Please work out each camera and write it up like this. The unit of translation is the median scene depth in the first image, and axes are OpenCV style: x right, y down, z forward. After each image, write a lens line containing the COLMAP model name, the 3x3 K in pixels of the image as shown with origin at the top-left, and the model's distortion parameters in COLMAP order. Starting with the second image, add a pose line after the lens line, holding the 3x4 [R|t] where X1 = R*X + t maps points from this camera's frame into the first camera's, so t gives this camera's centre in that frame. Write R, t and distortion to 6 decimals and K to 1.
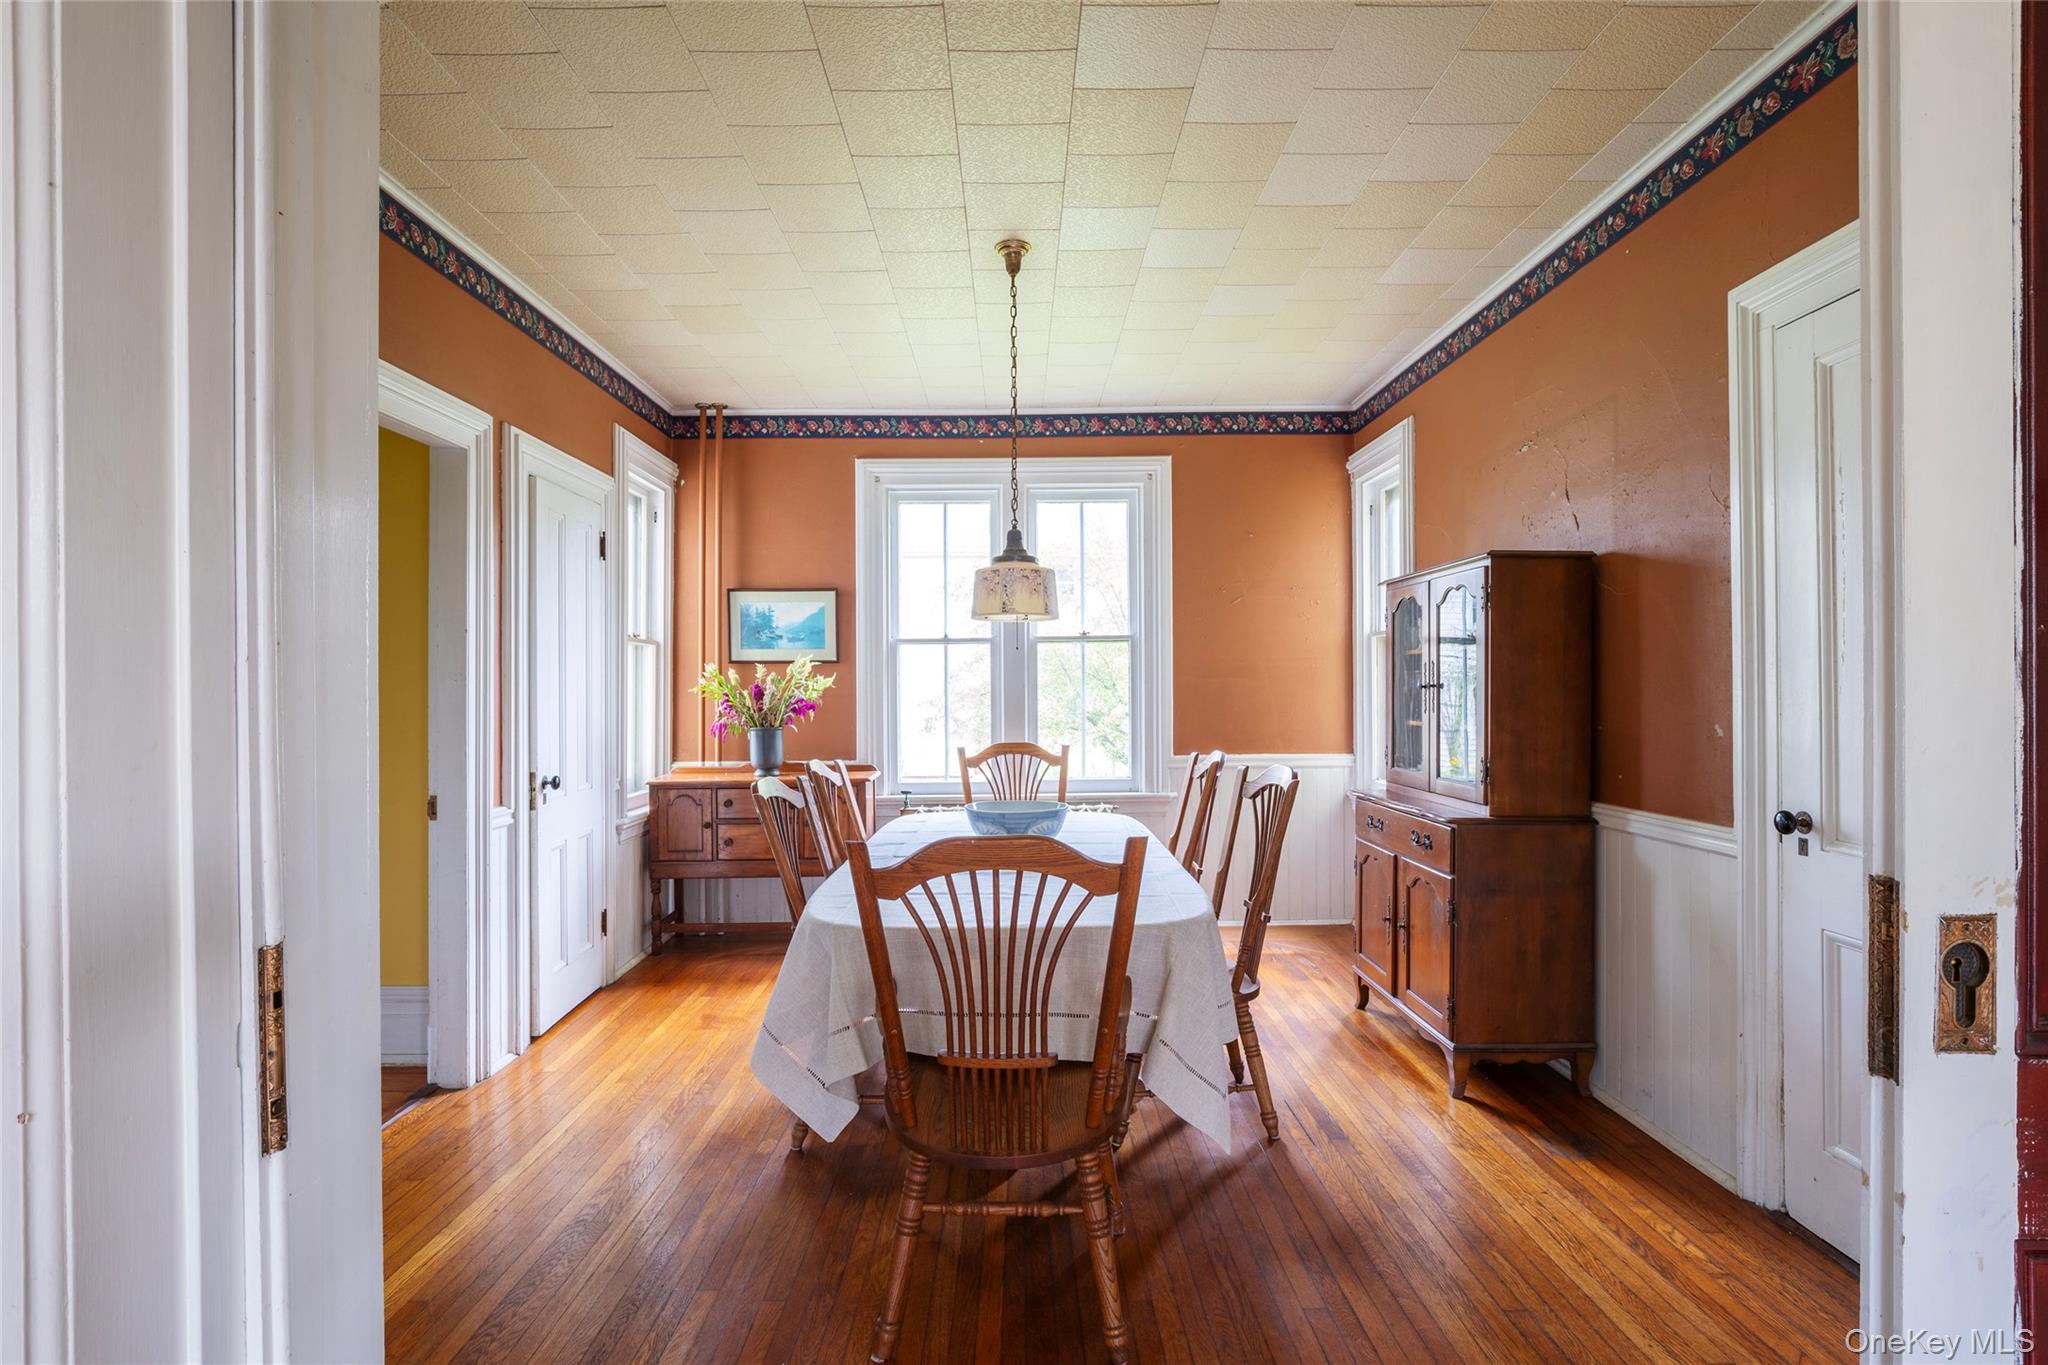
lens RADIAL K [[976.4, 0, 1028.8], [0, 976.4, 676.8], [0, 0, 1]] dist [-0.014733, 0.001918]
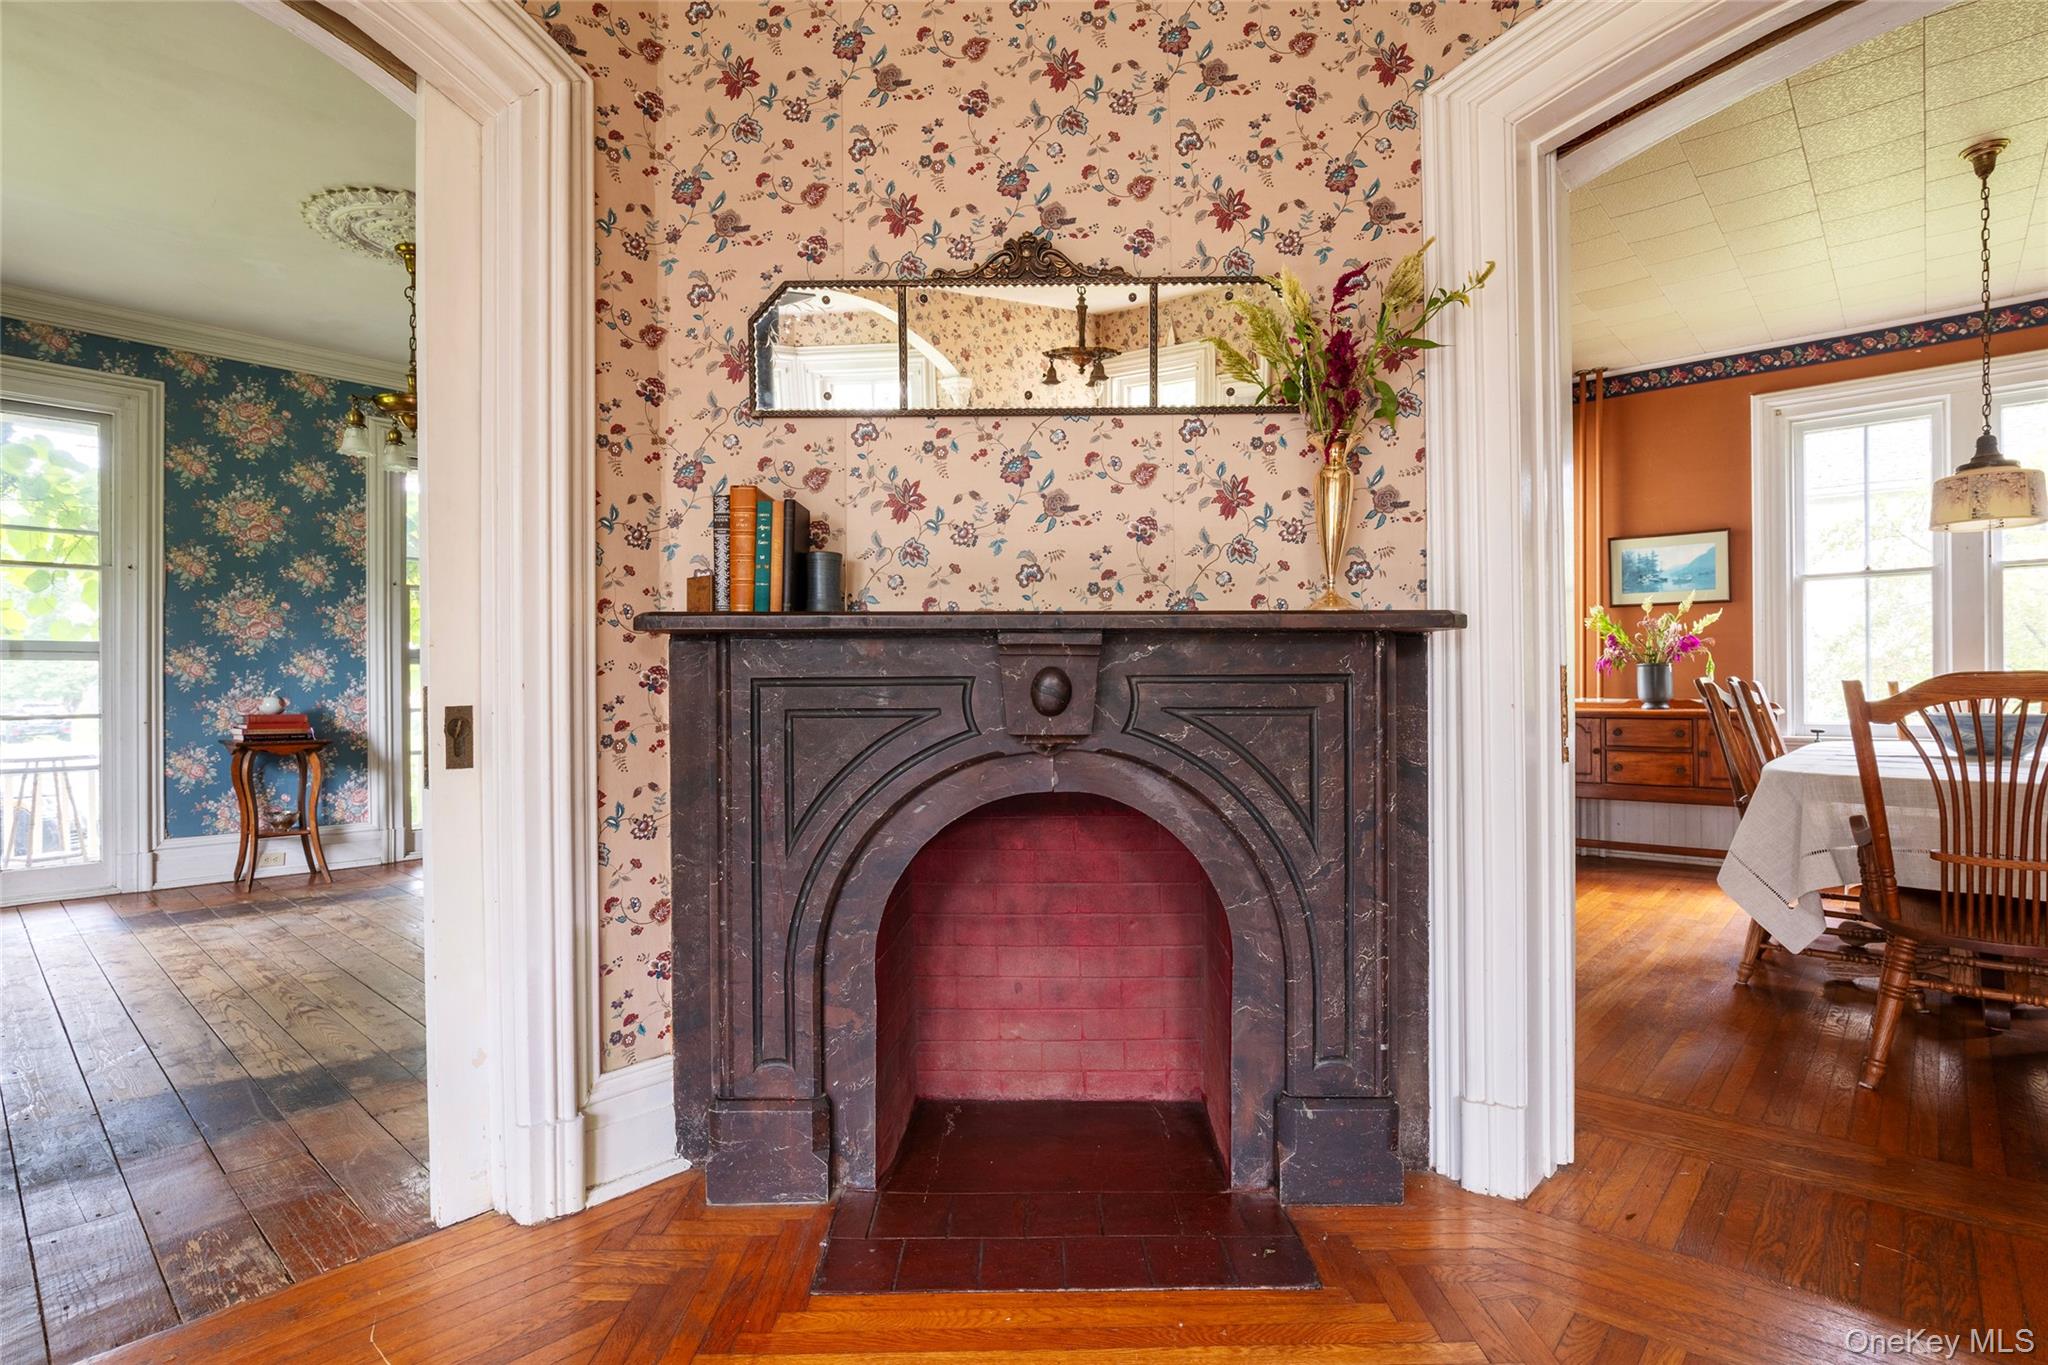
lens RADIAL K [[1017.6, 0, 1020.7], [0, 1017.6, 682.6], [0, 0, 1]] dist [-0.017362, 0.004388]
pose [[0.734785, 0.002609, -0.678295, -0.029063], [0.006856, 0.999913, 0.011273, 0.055445], [0.678265, -0.012933, 0.734703, -0.281233]]
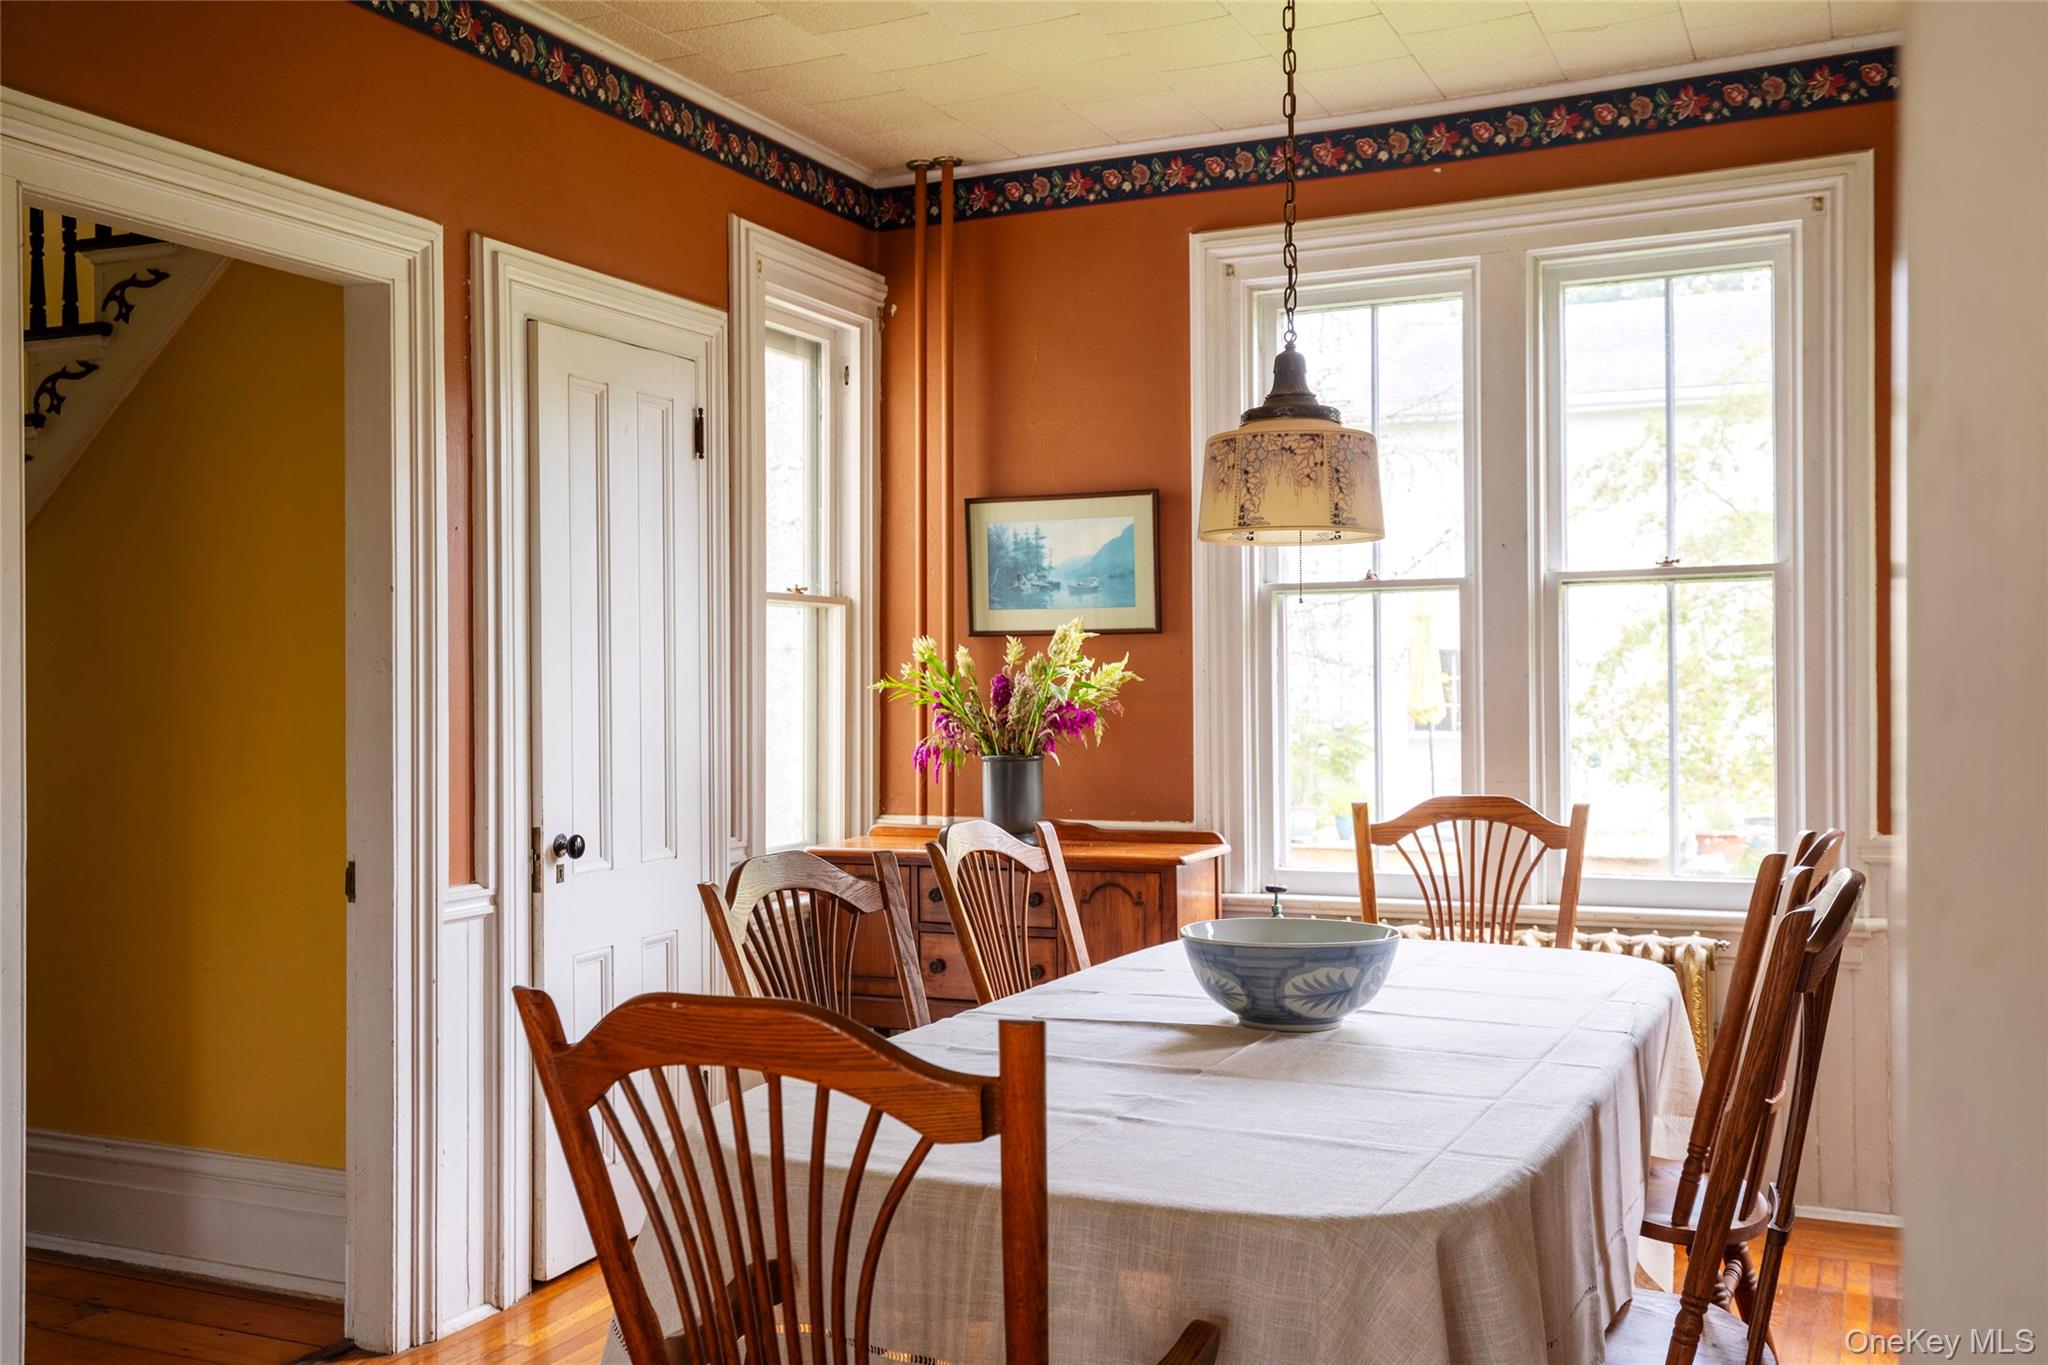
lens RADIAL K [[1859.7, 0, 1032.2], [0, 1859.7, 671.8], [0, 0, 1]] dist [0.031641, 0.001984]
pose [[0.904053, -0.002747, -0.427411, 0.178045], [0.006306, 0.999956, 0.006912, -0.001095], [0.427374, -0.008944, 0.904031, 0.084086]]
